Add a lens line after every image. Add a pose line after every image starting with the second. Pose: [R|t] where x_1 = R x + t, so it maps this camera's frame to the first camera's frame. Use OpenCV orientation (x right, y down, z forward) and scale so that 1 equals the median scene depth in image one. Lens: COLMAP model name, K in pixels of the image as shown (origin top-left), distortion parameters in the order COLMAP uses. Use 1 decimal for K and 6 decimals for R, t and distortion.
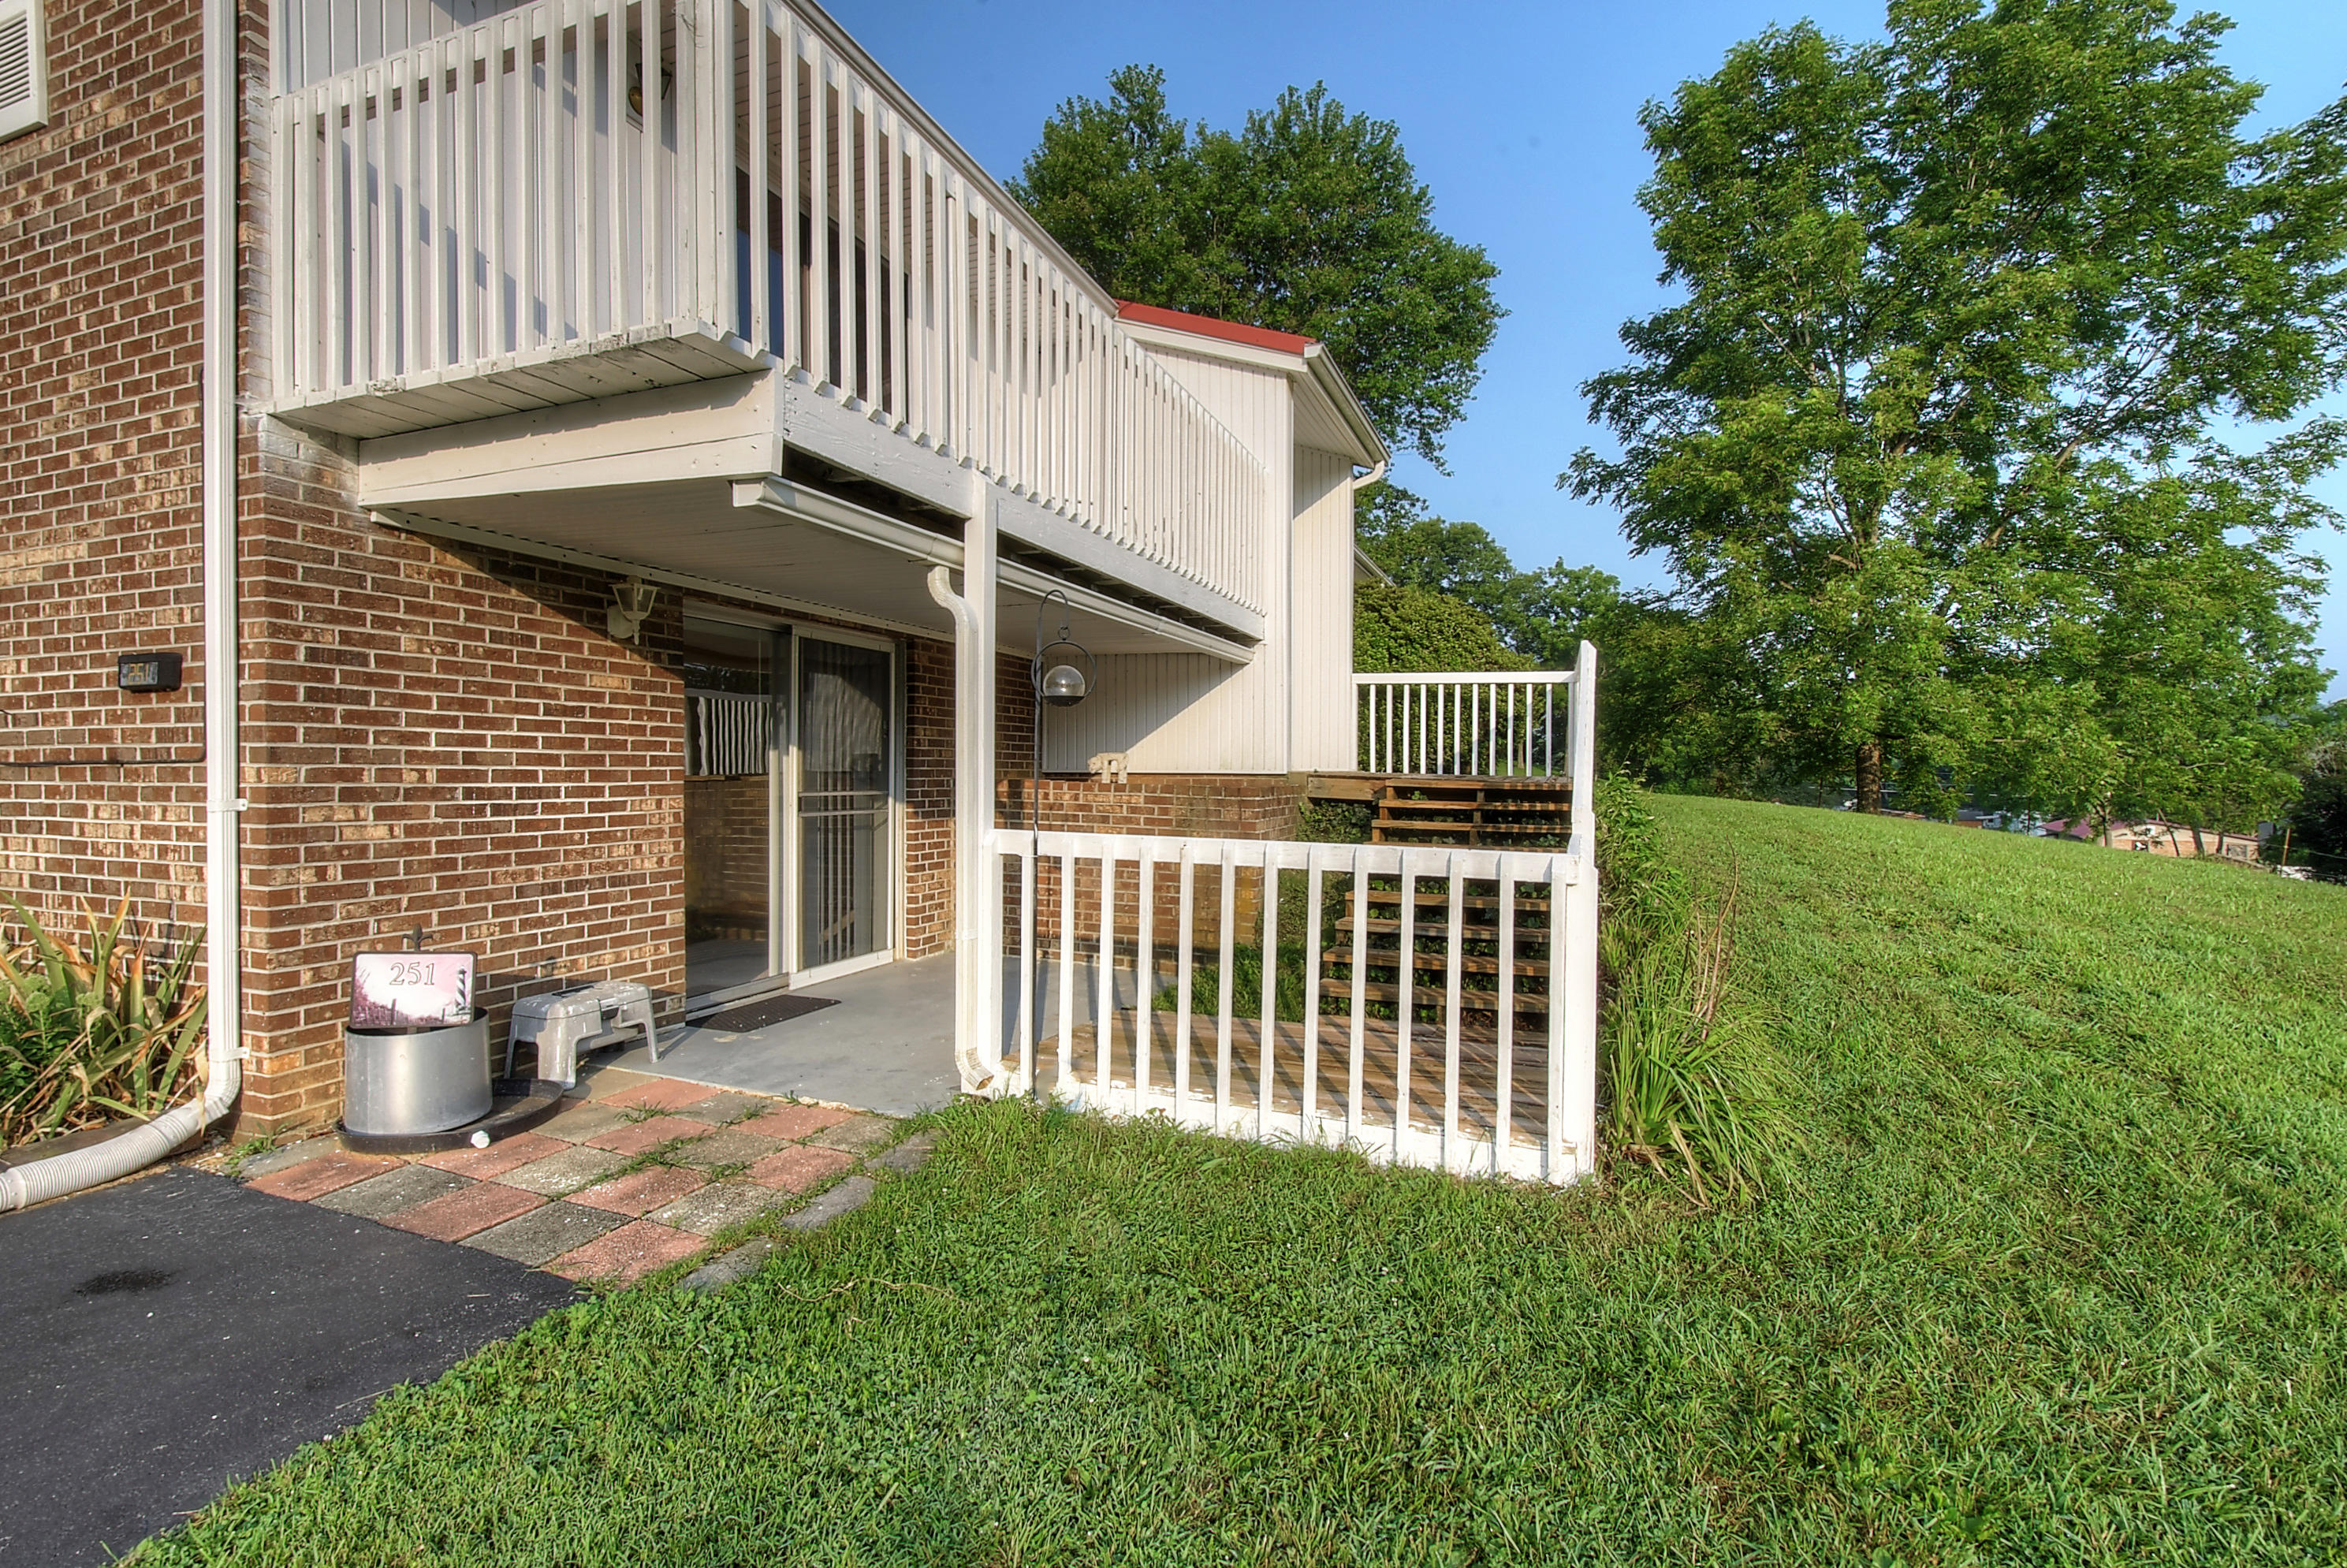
lens RADIAL K [[1042.2, 0, 1165.5], [0, 1042.2, 784.4], [0, 0, 1]] dist [-0.004828, -0.000657]
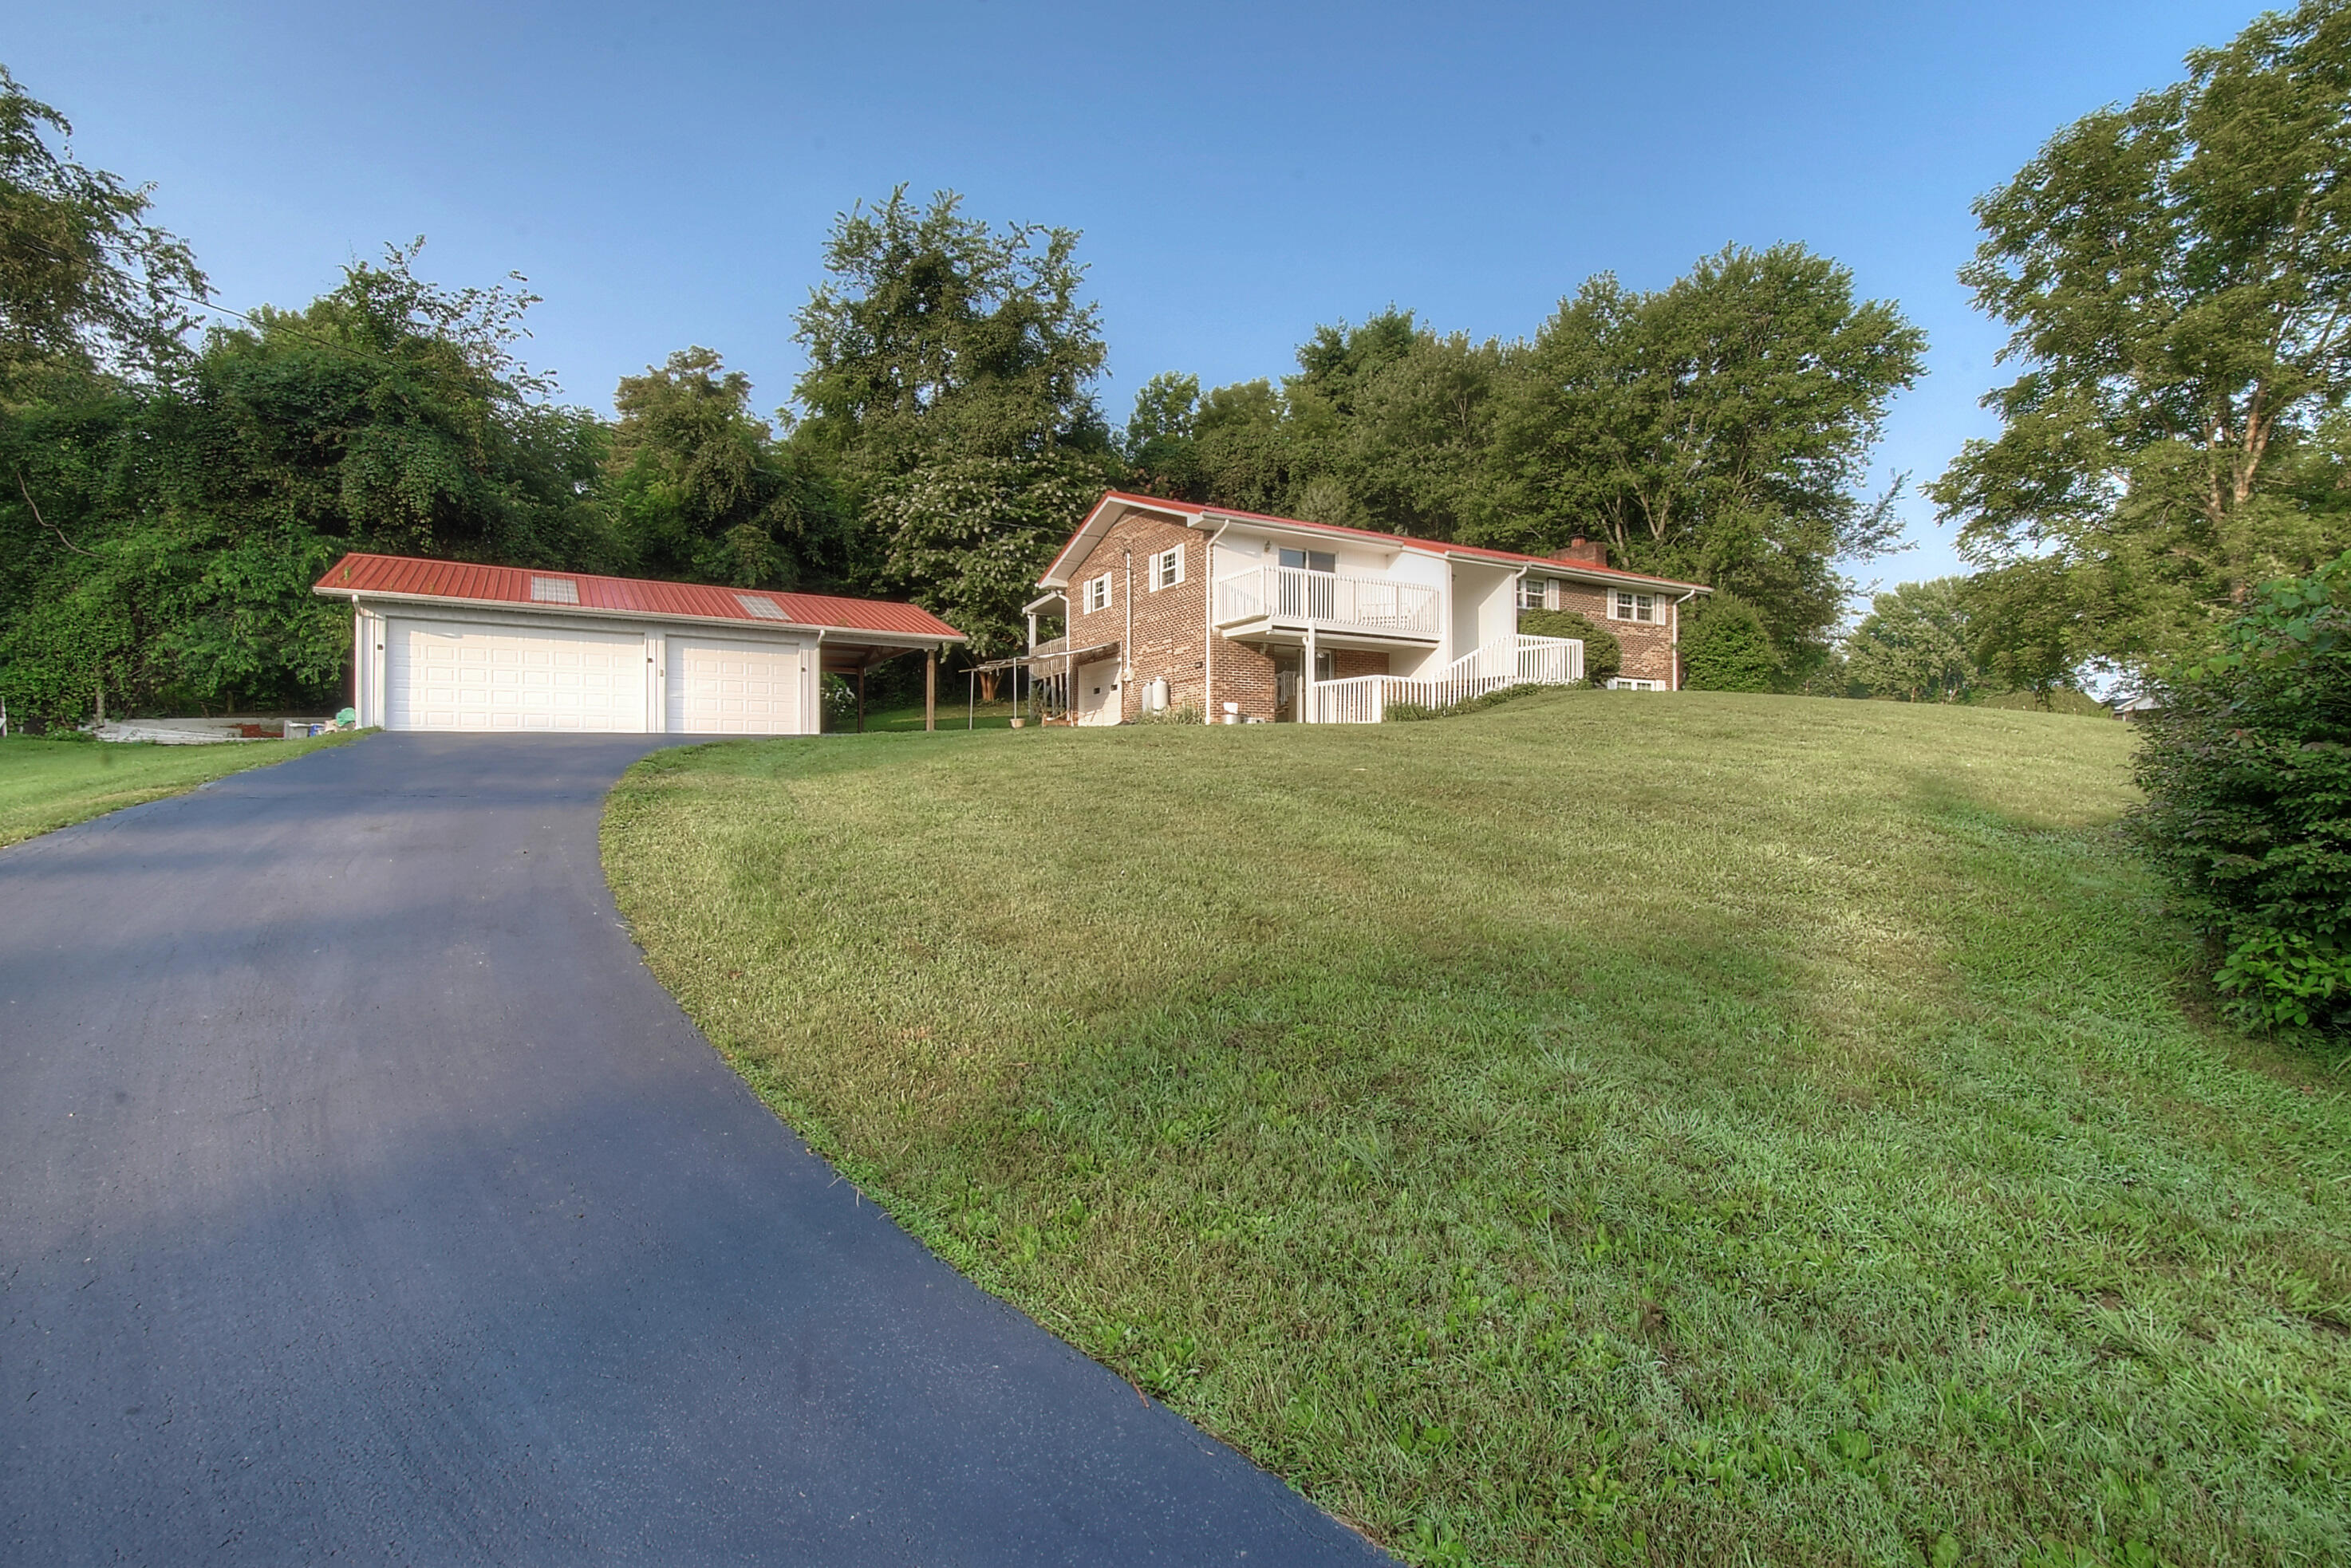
lens RADIAL K [[1076.9, 0, 1174.7], [0, 1076.9, 783.2], [0, 0, 1]] dist [-0.000542, -0.000037]
pose [[0.786323, -0.012714, -0.617684, 3.333072], [0.001280, 0.999820, -0.018950, 0.821571], [0.617814, 0.014110, 0.786198, -4.760406]]
